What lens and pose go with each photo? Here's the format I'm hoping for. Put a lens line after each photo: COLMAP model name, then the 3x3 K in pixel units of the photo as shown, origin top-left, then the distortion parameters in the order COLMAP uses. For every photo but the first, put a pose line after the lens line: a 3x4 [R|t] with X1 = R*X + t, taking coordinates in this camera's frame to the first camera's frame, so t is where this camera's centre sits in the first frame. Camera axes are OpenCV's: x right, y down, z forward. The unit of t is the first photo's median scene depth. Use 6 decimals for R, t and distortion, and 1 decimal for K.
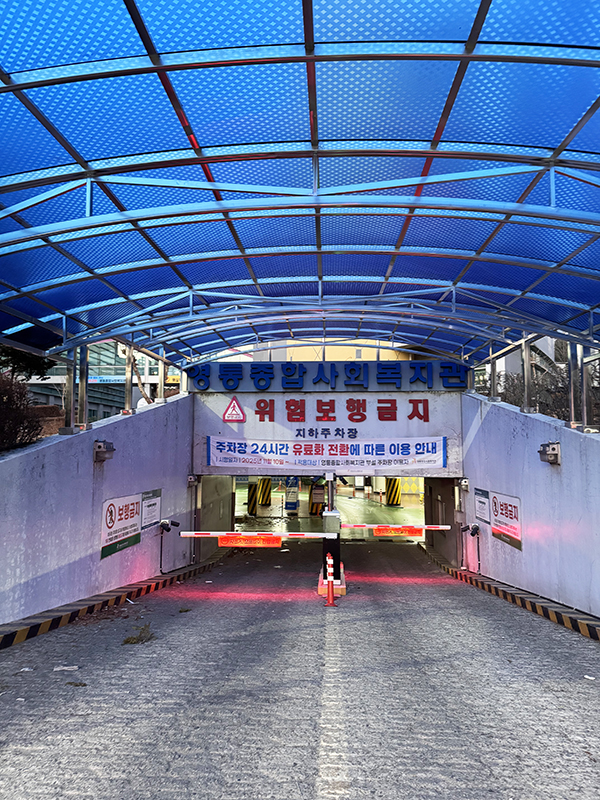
lens RADIAL K [[550.4, 0, 301.2], [0, 550.4, 402.6], [0, 0, 1]] dist [0.076112, -0.075075]
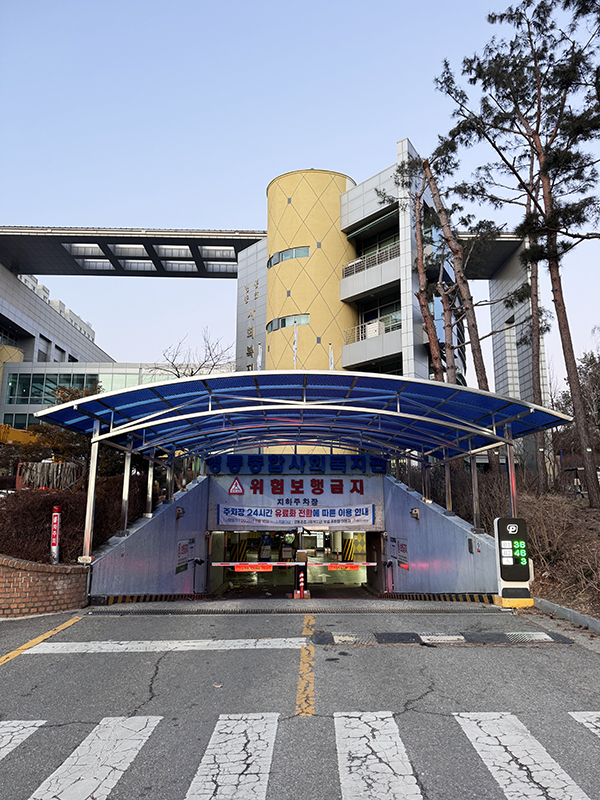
lens RADIAL K [[548.6, 0, 302.2], [0, 548.6, 403.3], [0, 0, 1]] dist [0.081386, -0.080120]
pose [[0.997408, 0.012304, 0.070896, -0.052606], [-0.003833, 0.992958, -0.118407, -0.035270], [-0.071853, 0.117828, 0.990431, -0.540490]]
